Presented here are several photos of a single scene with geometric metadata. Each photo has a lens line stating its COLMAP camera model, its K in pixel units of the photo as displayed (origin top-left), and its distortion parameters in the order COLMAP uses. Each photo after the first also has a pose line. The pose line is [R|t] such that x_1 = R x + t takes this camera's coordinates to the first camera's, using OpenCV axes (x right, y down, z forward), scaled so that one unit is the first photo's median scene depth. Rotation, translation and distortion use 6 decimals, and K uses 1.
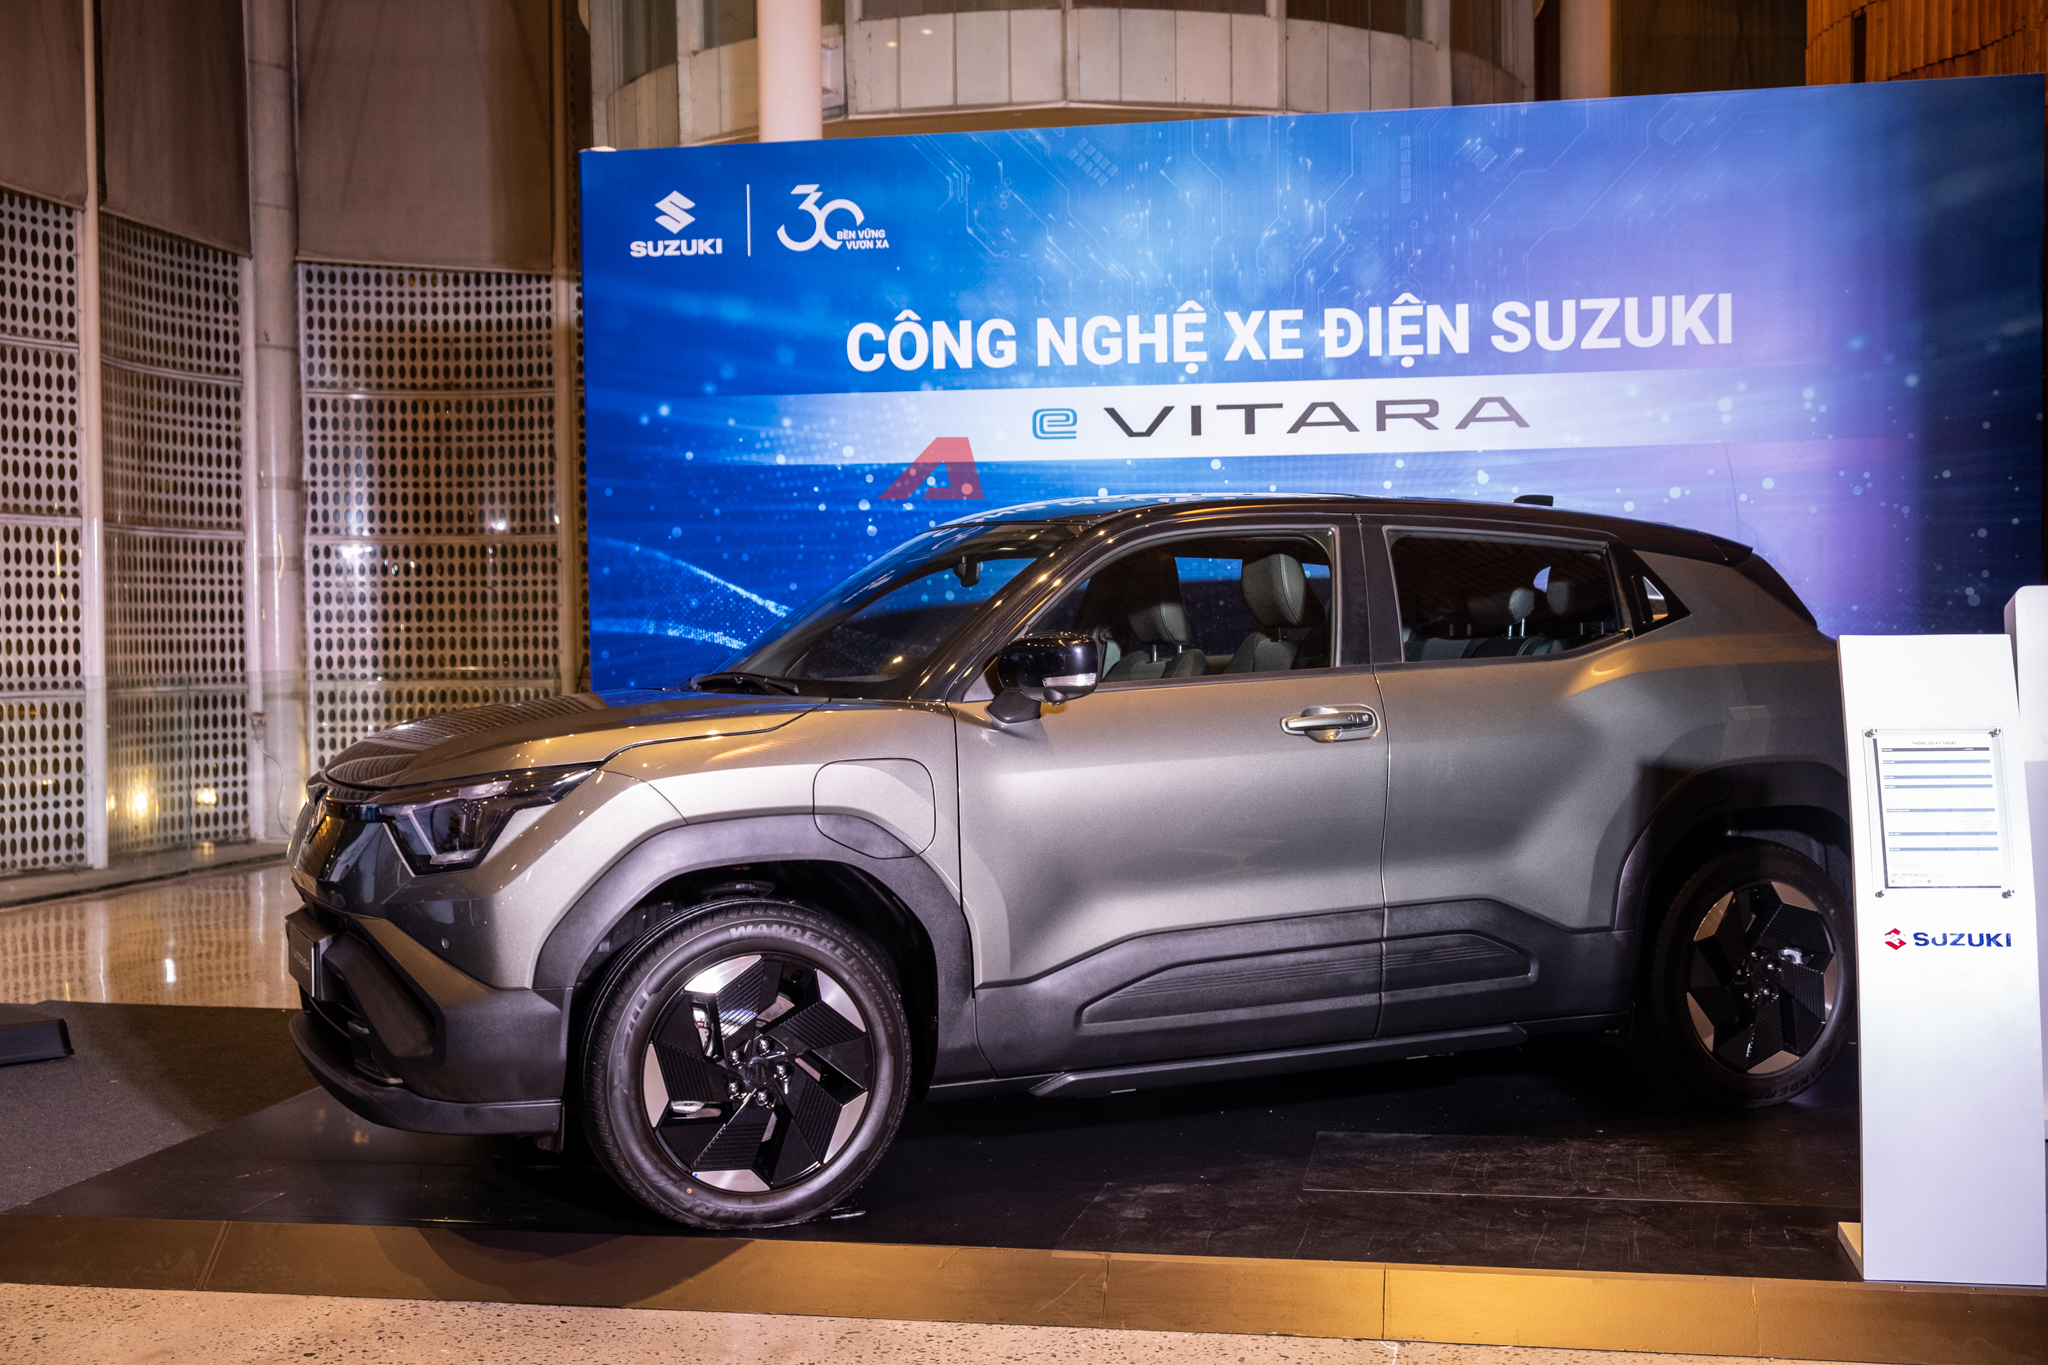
lens RADIAL K [[2257.3, 0, 1022.7], [0, 2257.3, 720.0], [0, 0, 1]] dist [-0.048753, 0.199162]
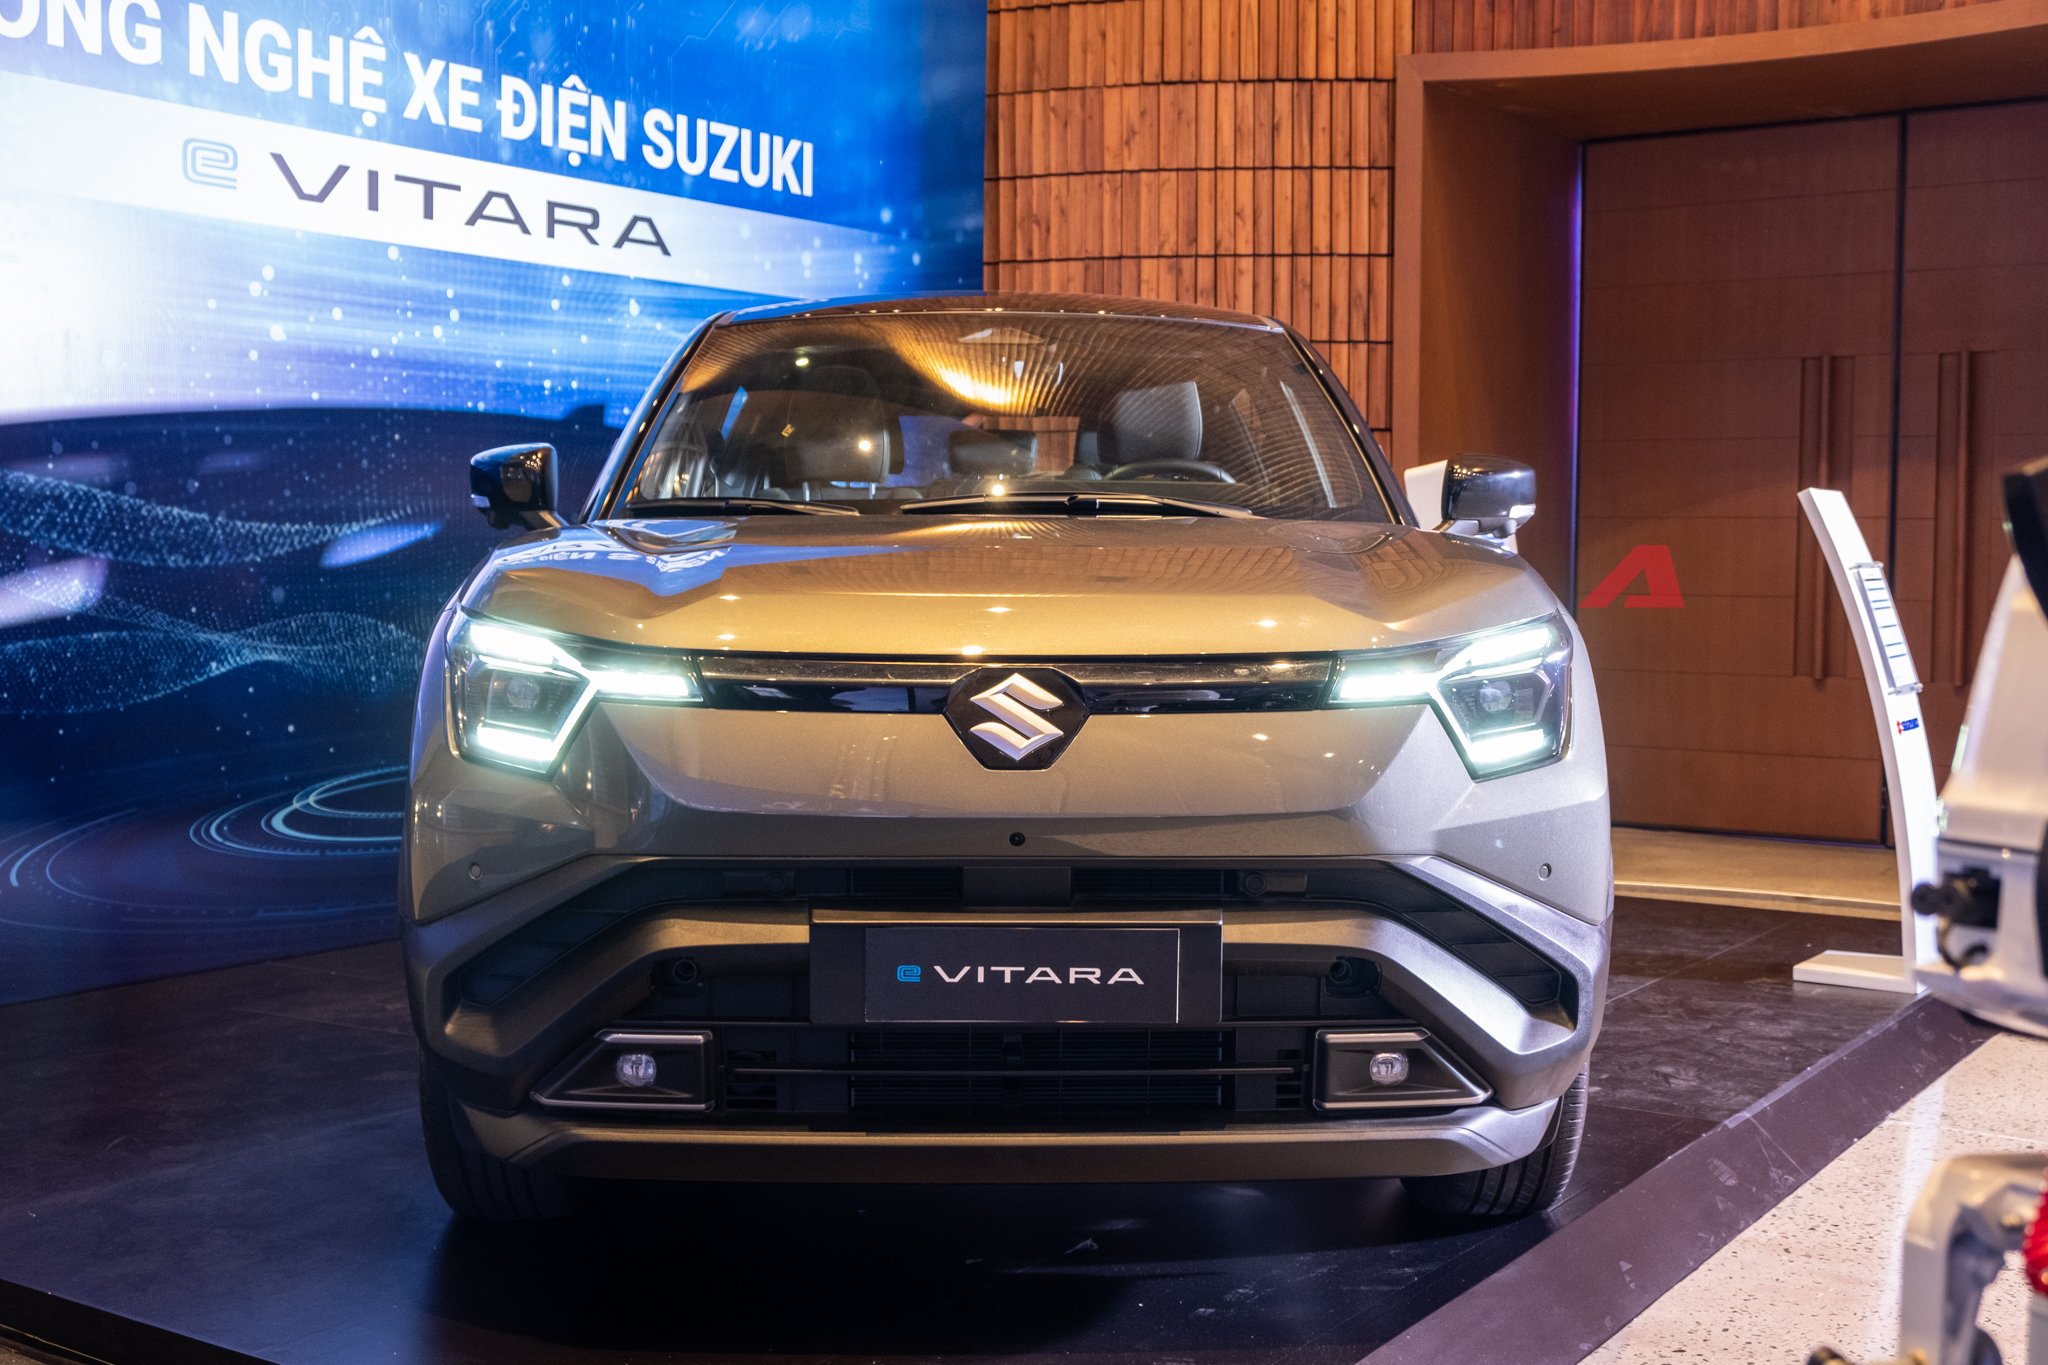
lens RADIAL K [[2336.3, 0, 972.6], [0, 2336.3, 682.4], [0, 0, 1]] dist [-0.016117, 0.066863]
pose [[0.414598, -0.040211, 0.909116, -0.556349], [0.022763, 0.999169, 0.033813, 0.008356], [-0.909720, 0.006676, 0.415169, 0.505989]]
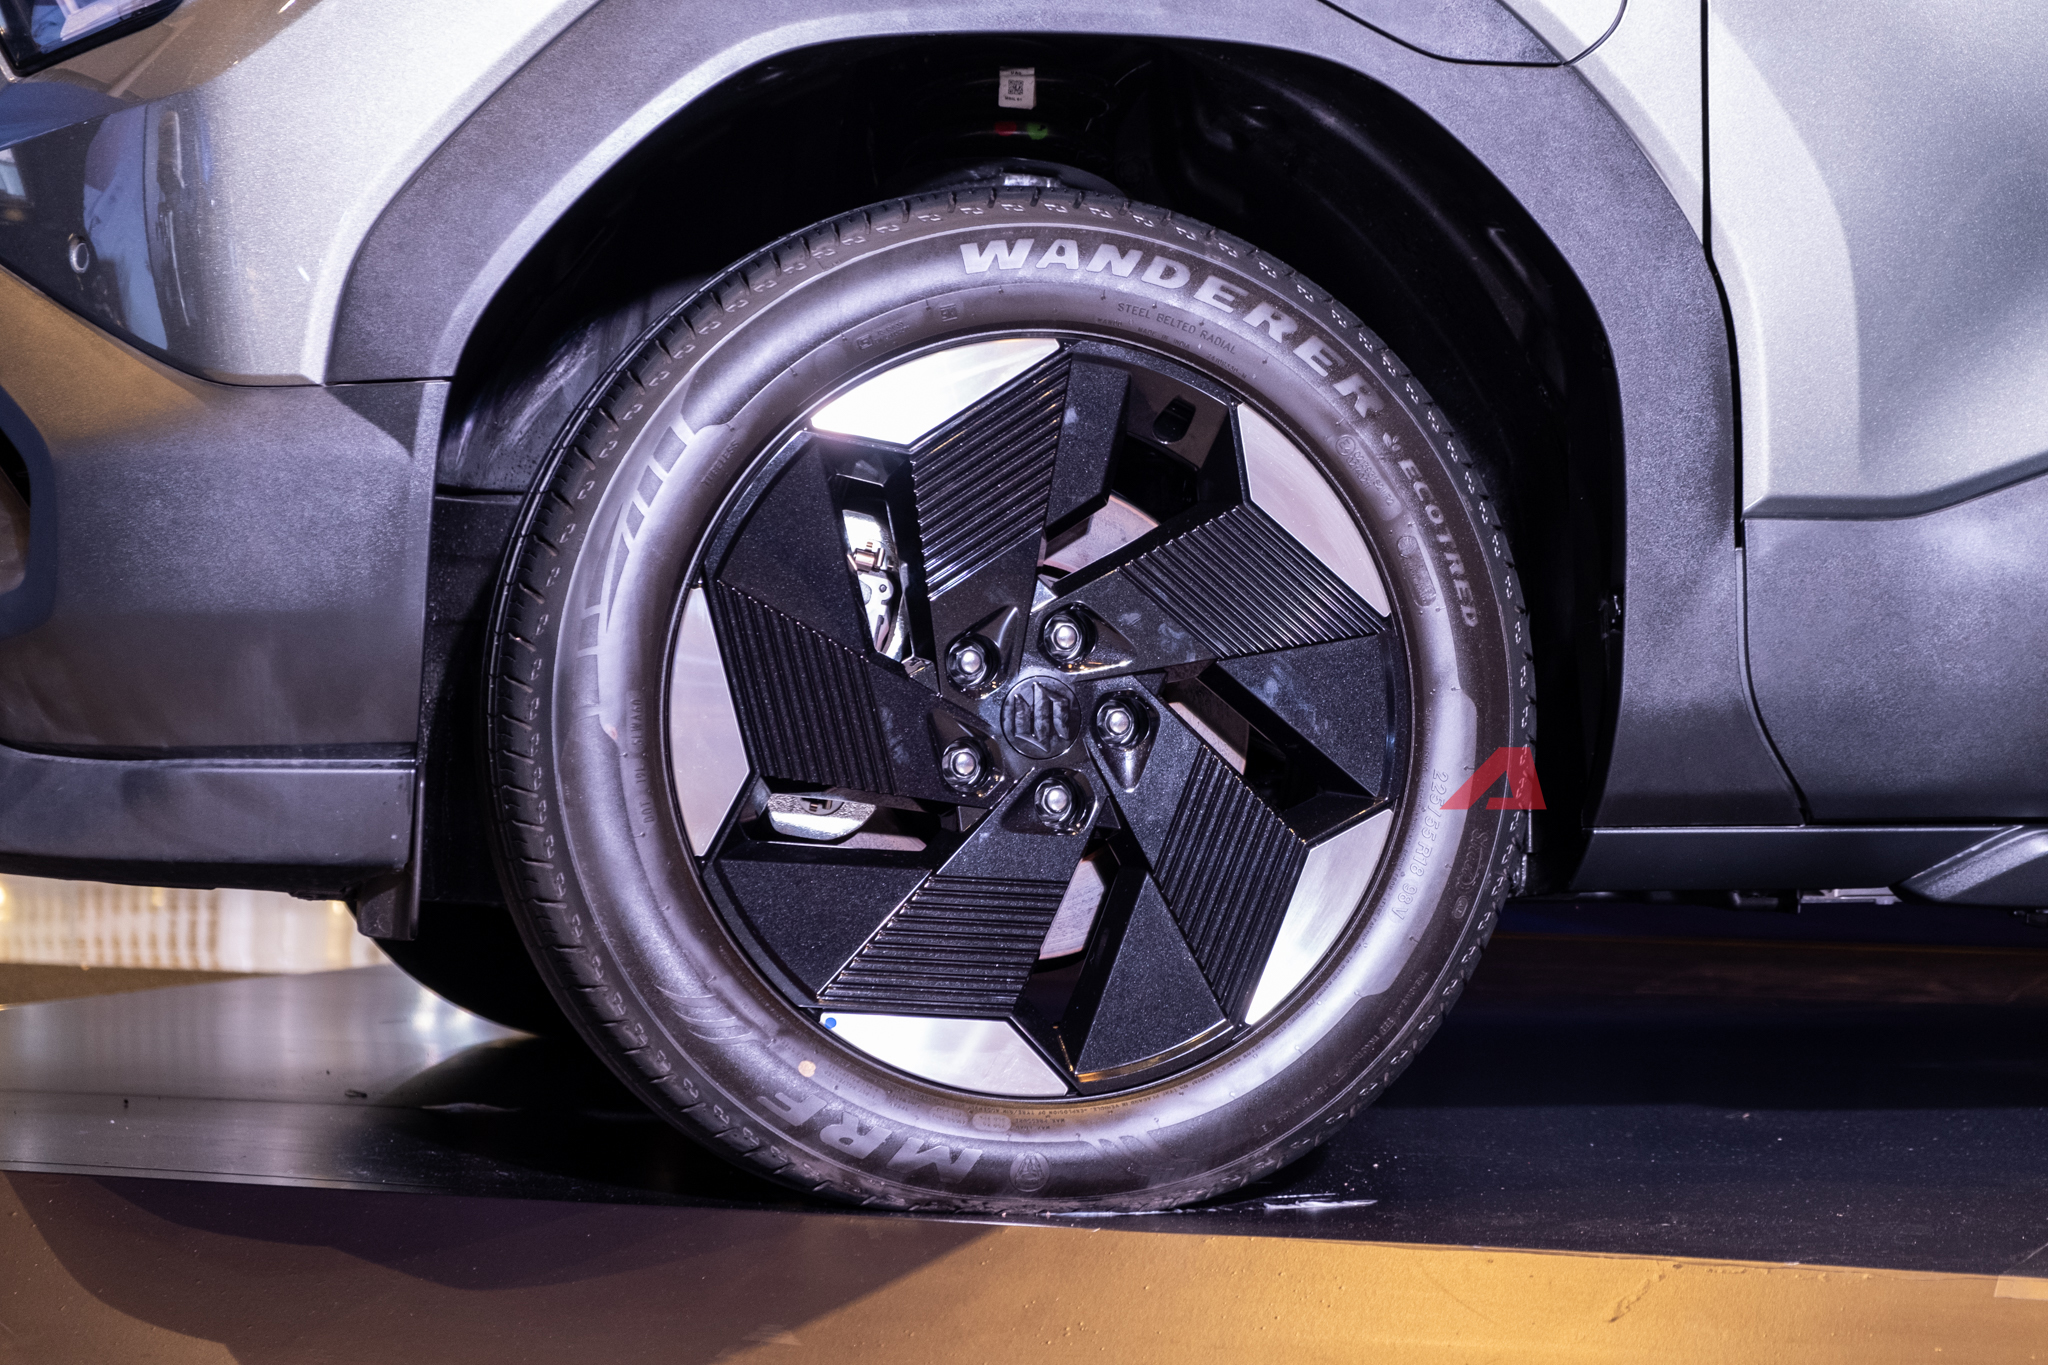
lens RADIAL K [[4475.2, 0, 1024.0], [0, 4475.2, 682.5], [0, 0, 1]] dist [-0.014065, -0.043509]
pose [[0.982431, 0.017163, -0.185836, -0.002274], [-0.023289, 0.999253, -0.030829, 0.100583], [0.185168, 0.034615, 0.982097, 0.227502]]
